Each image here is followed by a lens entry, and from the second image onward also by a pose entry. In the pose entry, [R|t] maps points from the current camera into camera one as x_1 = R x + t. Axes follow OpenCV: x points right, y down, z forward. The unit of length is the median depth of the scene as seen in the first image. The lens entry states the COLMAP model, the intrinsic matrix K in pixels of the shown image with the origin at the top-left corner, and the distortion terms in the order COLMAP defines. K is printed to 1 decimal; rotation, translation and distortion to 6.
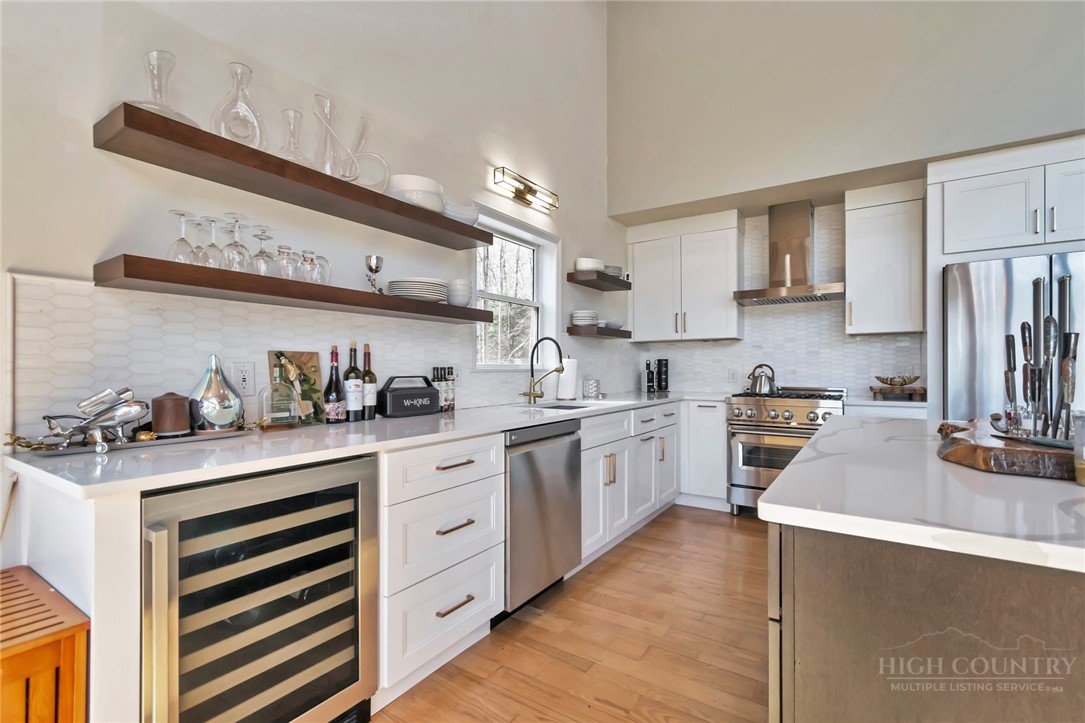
lens RADIAL K [[494.4, 0, 550.5], [0, 494.4, 366.7], [0, 0, 1]] dist [0.002126, -0.000115]
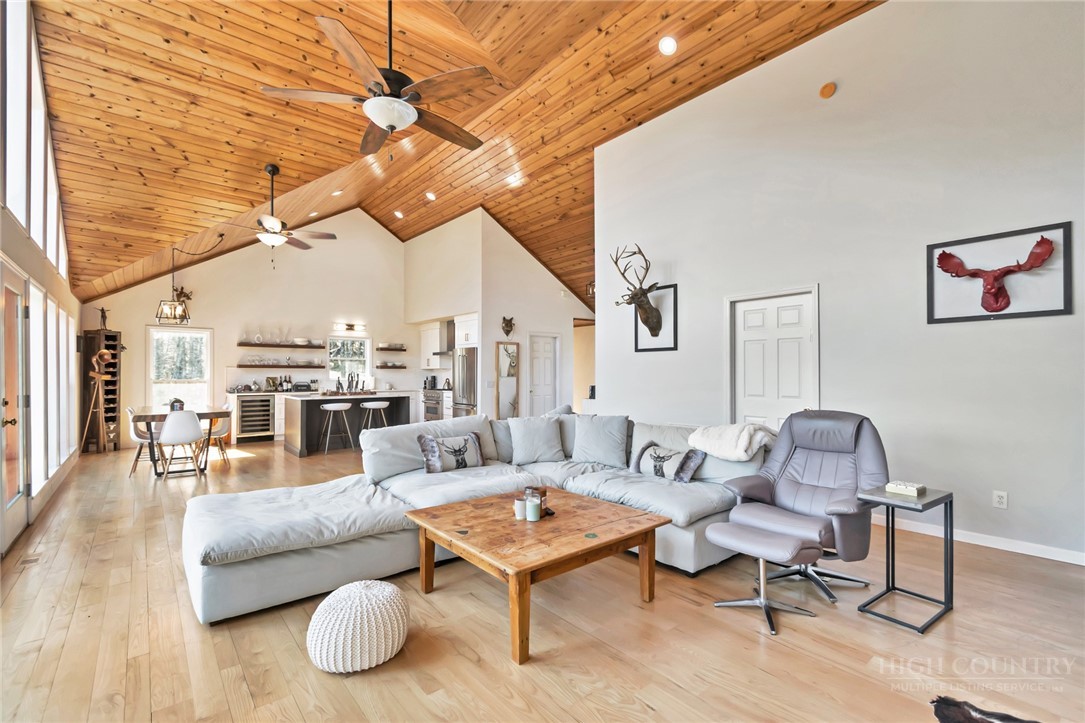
lens RADIAL K [[486.2, 0, 545.6], [0, 486.2, 368.7], [0, 0, 1]] dist [0.001666, 0.000000]
pose [[0.960526, 0.000813, -0.278189, 2.340886], [-0.001954, 0.999991, -0.003823, -0.068054], [0.278183, 0.004216, 0.960519, -1.975523]]
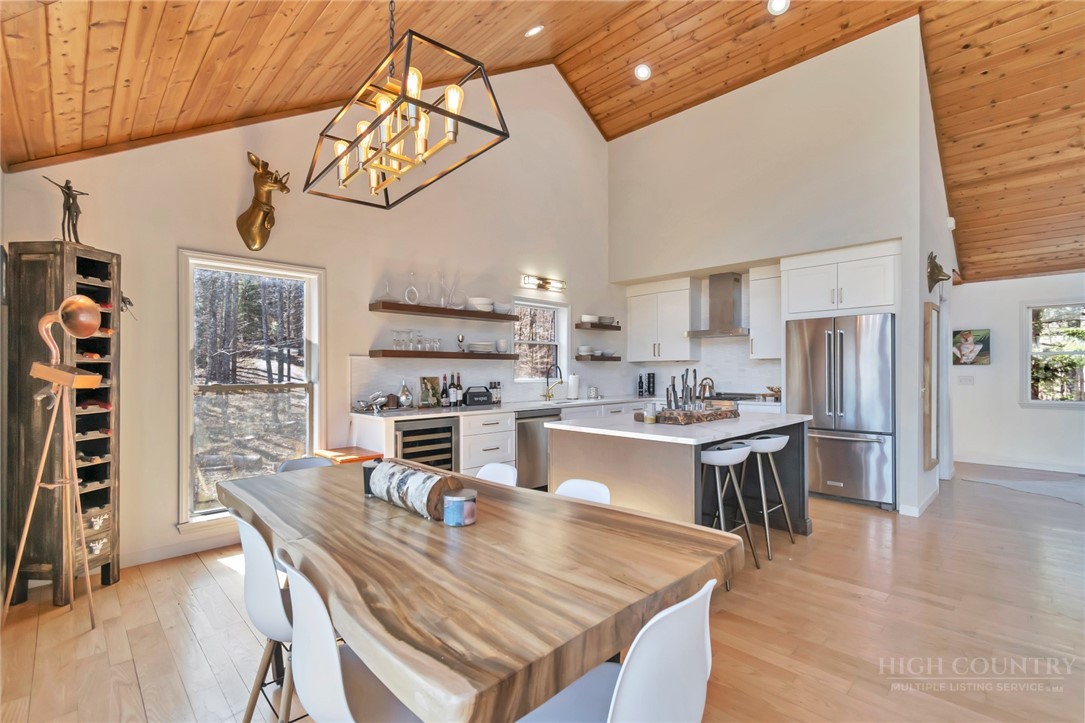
lens RADIAL K [[494.4, 0, 550.5], [0, 494.4, 366.7], [0, 0, 1]] dist [0.002126, -0.000115]
pose [[0.978247, -0.003037, -0.207422, 0.377114], [0.002220, 0.999989, -0.004174, -0.046384], [0.207432, 0.003623, 0.978243, -0.831981]]
